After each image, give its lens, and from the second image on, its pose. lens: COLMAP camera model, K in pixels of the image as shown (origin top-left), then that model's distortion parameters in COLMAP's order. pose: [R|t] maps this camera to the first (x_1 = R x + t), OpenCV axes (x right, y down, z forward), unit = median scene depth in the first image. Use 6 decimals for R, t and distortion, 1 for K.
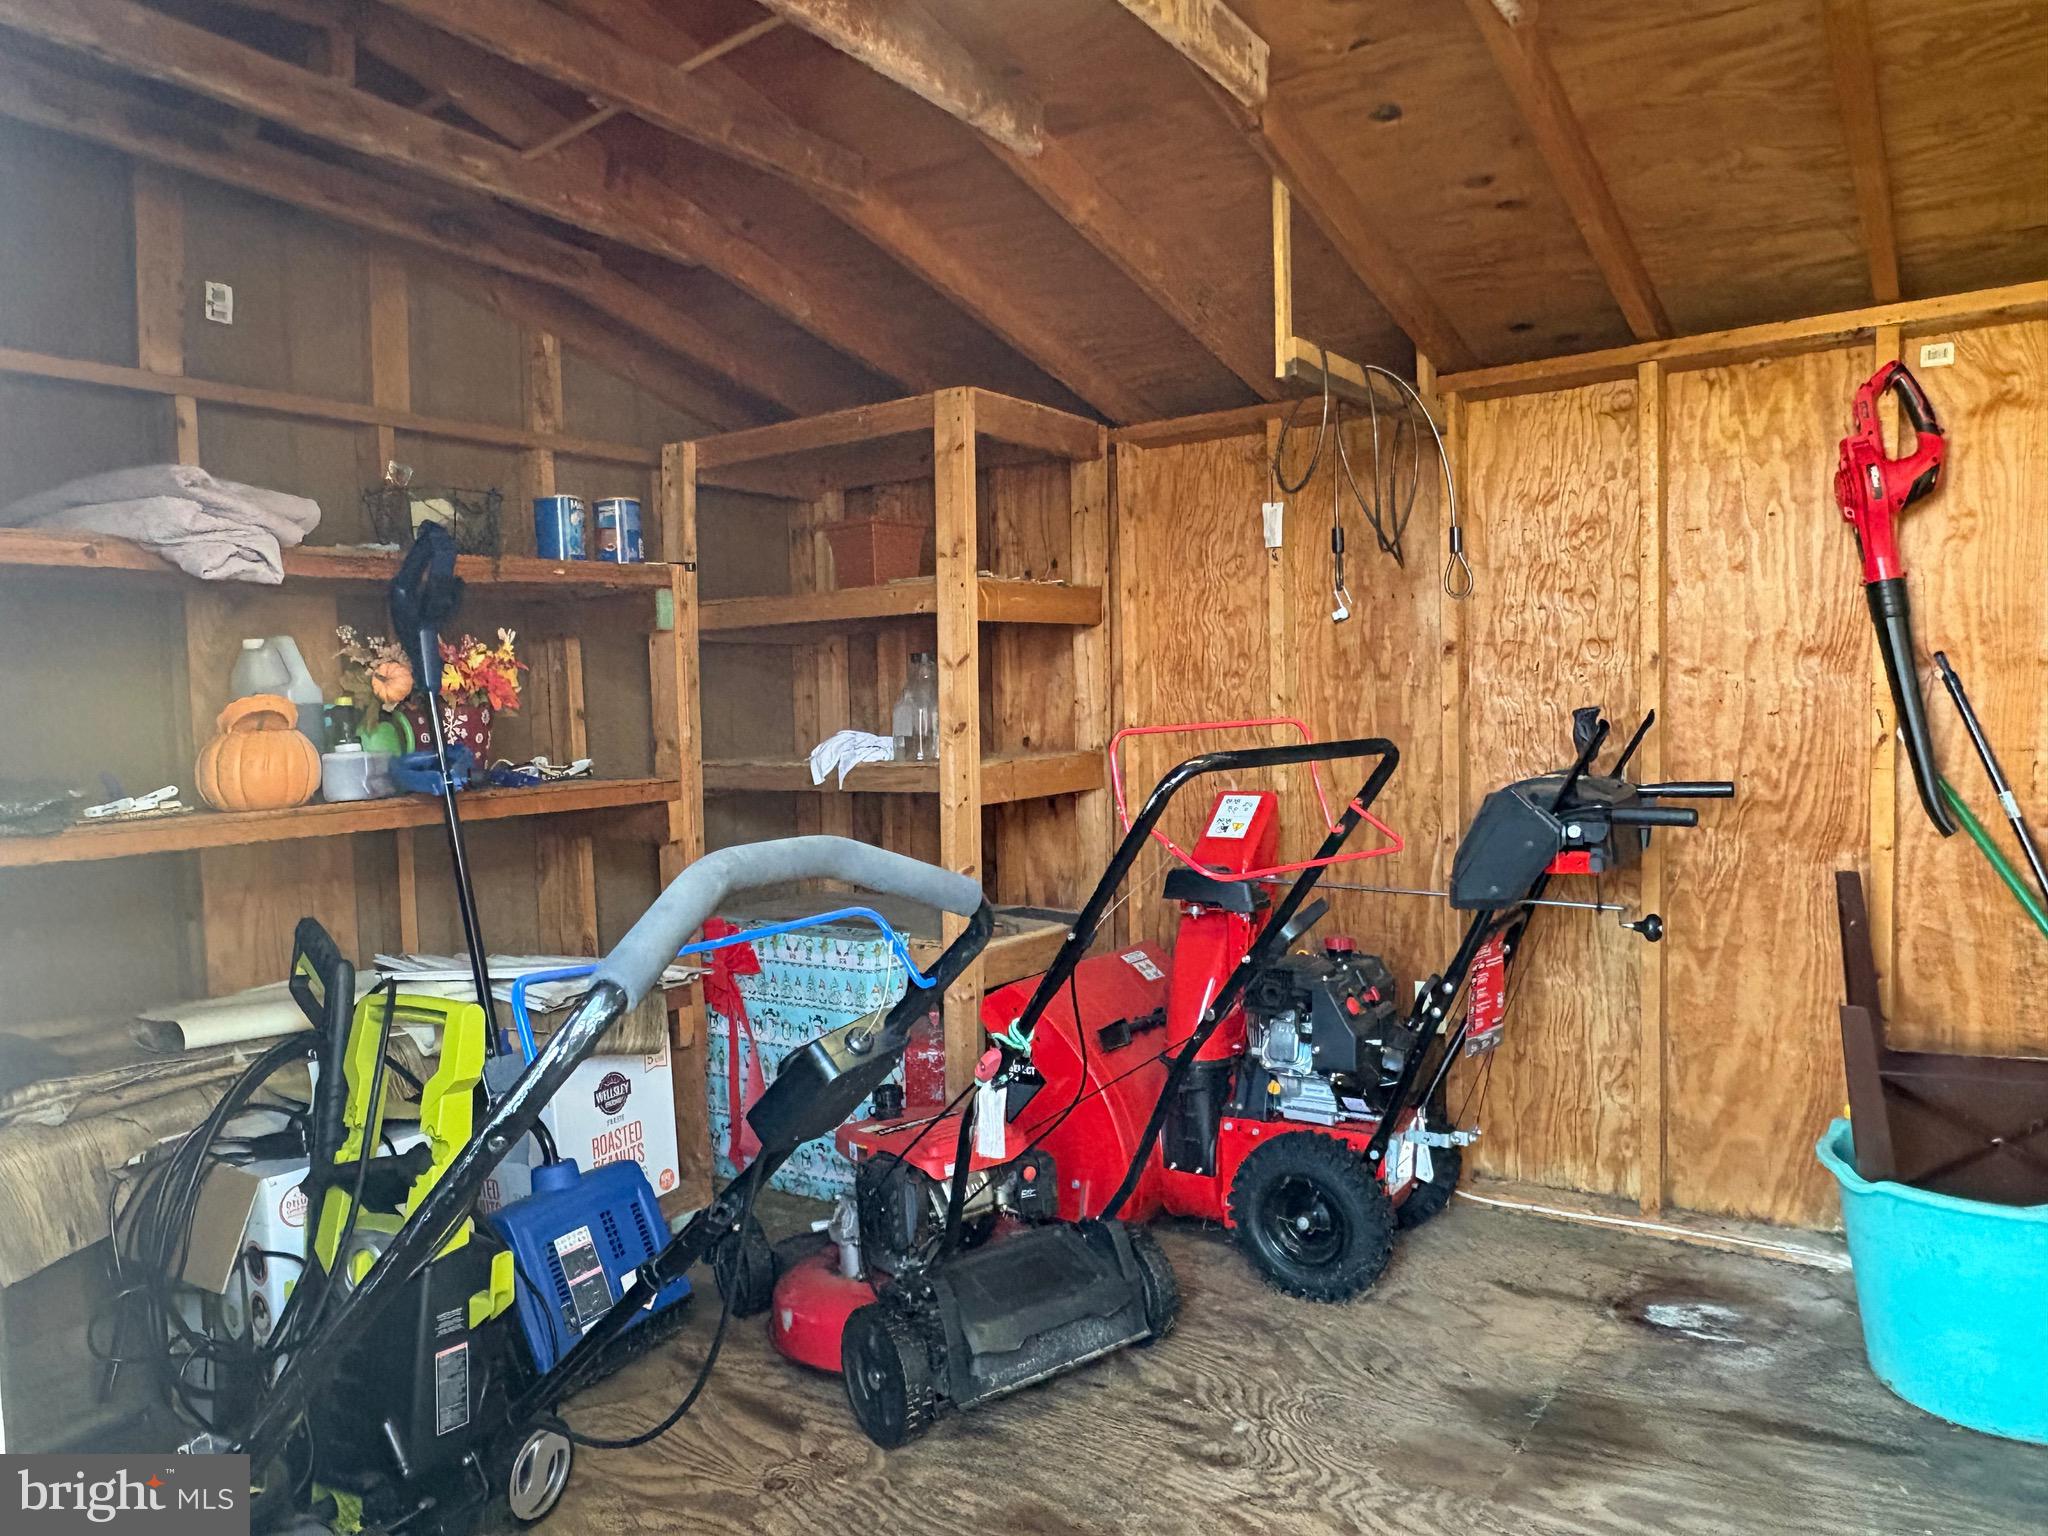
lens RADIAL K [[1431.1, 0, 1018.1], [0, 1431.1, 760.0], [0, 0, 1]] dist [0.000764, -0.003157]
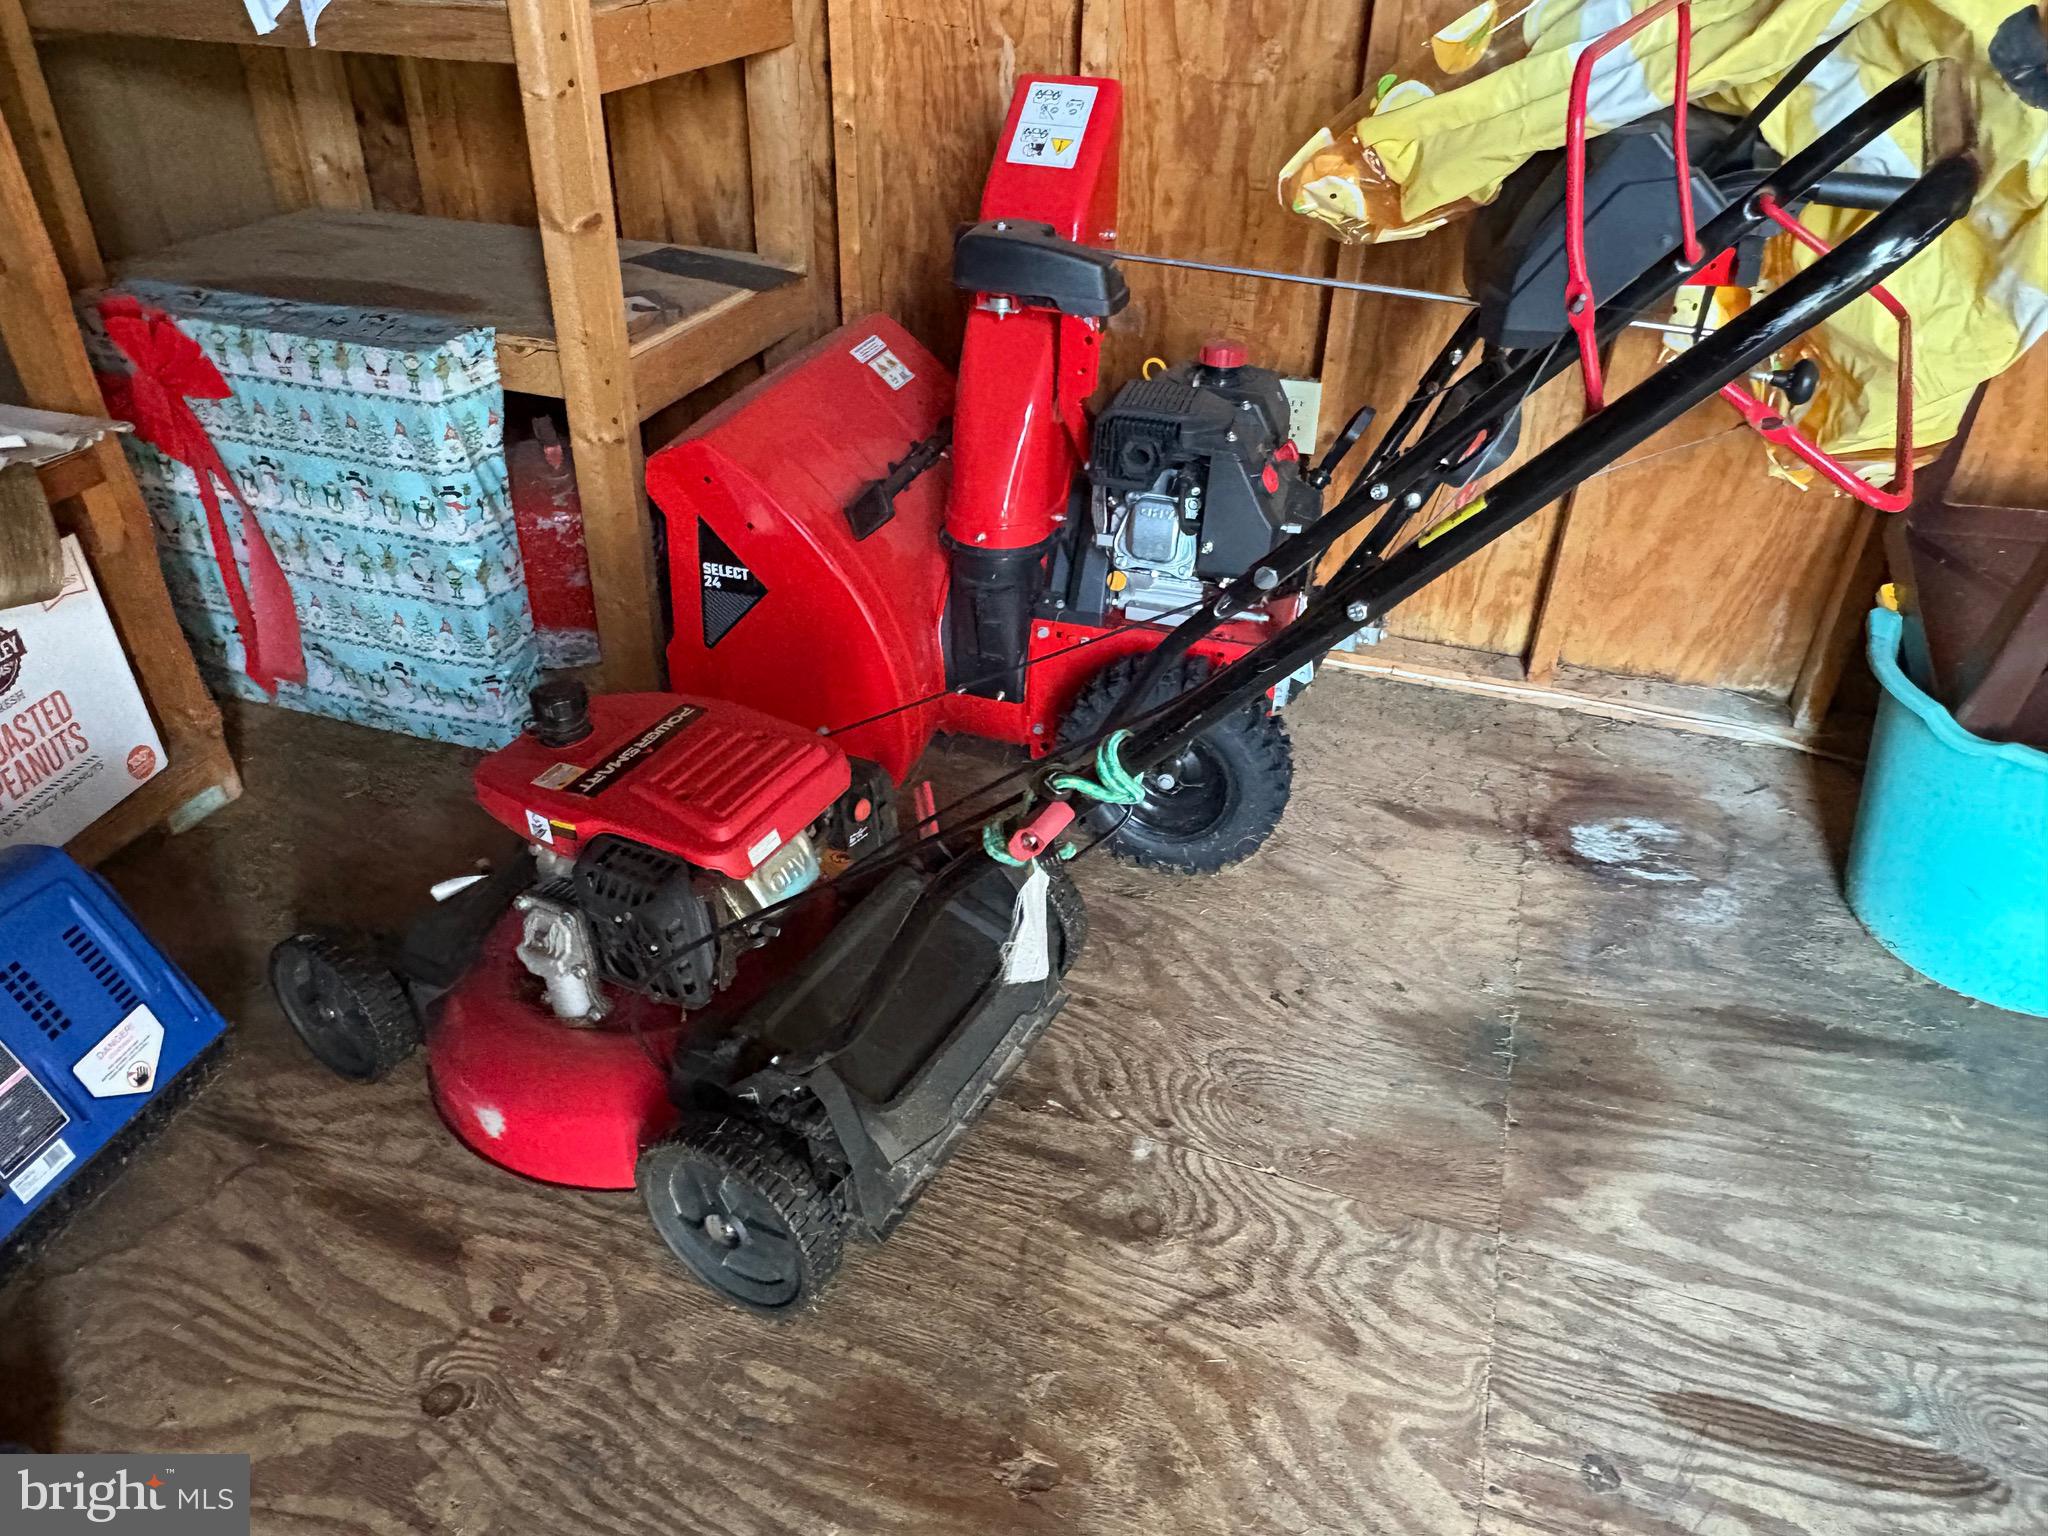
lens RADIAL K [[1431.1, 0, 1031.5], [0, 1431.1, 768.4], [0, 0, 1]] dist [0.000764, -0.003157]
pose [[0.958852, -0.110926, 0.261339, -0.044615], [-0.037004, 0.863830, 0.502422, -0.029946], [-0.281484, -0.491419, 0.824181, 0.428499]]
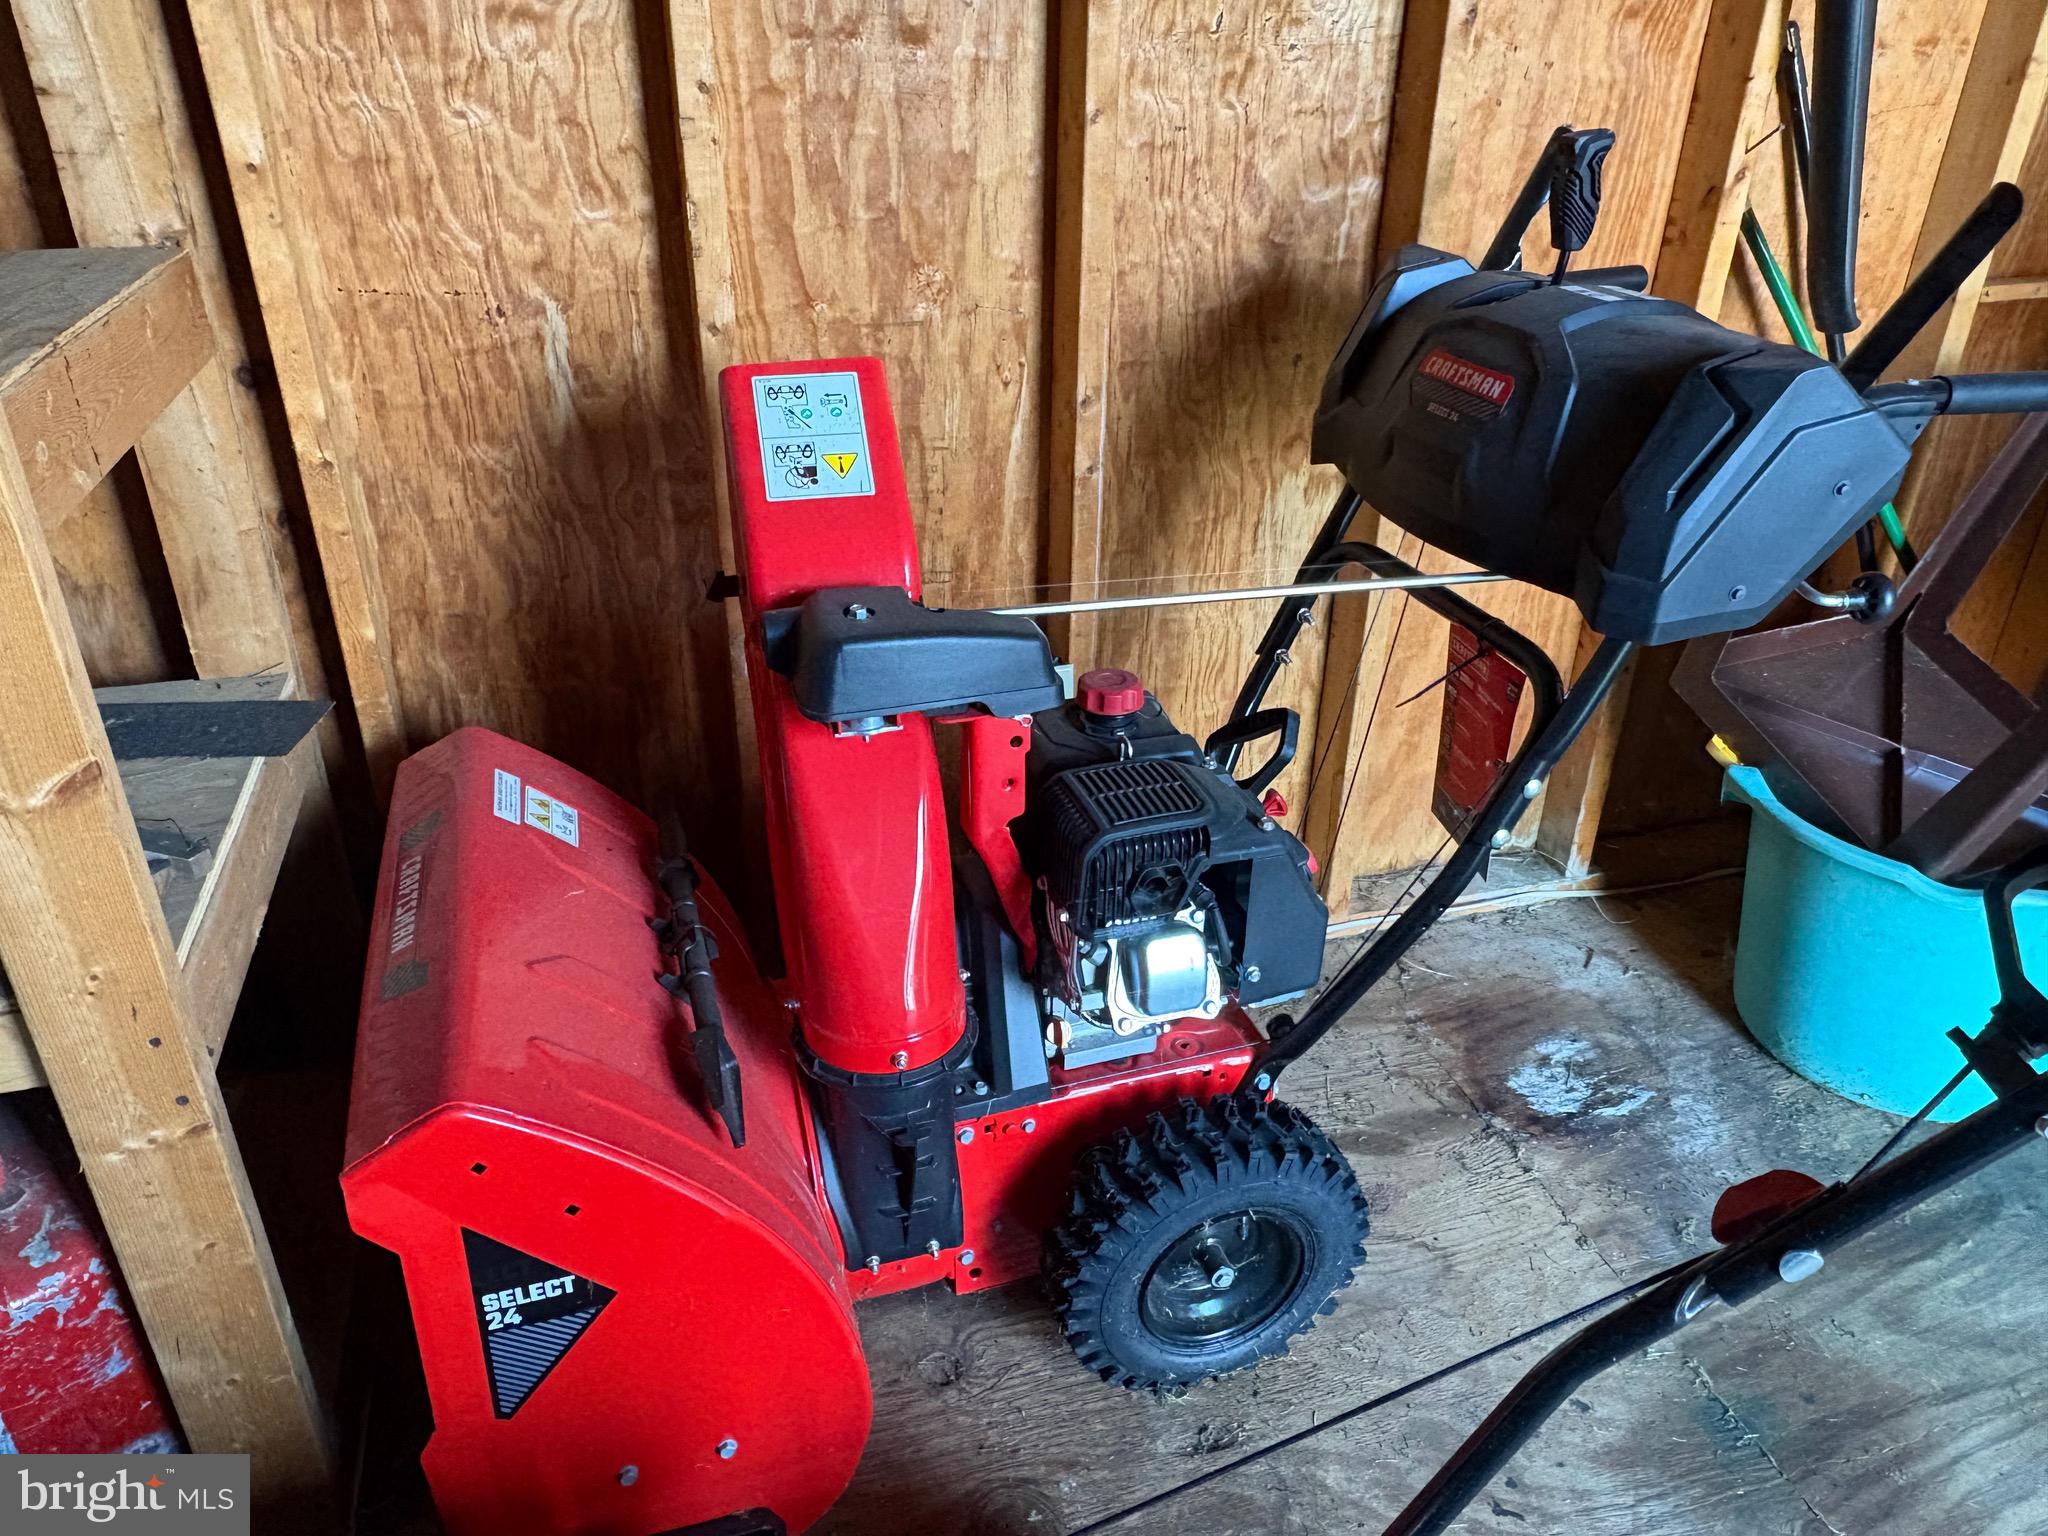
lens RADIAL K [[1431.1, 0, 1033.7], [0, 1431.1, 775.3], [0, 0, 1]] dist [0.000764, -0.003157]
pose [[0.629387, -0.339229, 0.699140, -0.127401], [0.012795, 0.904089, 0.427153, -0.046993], [-0.776987, -0.259899, 0.573362, 0.780696]]
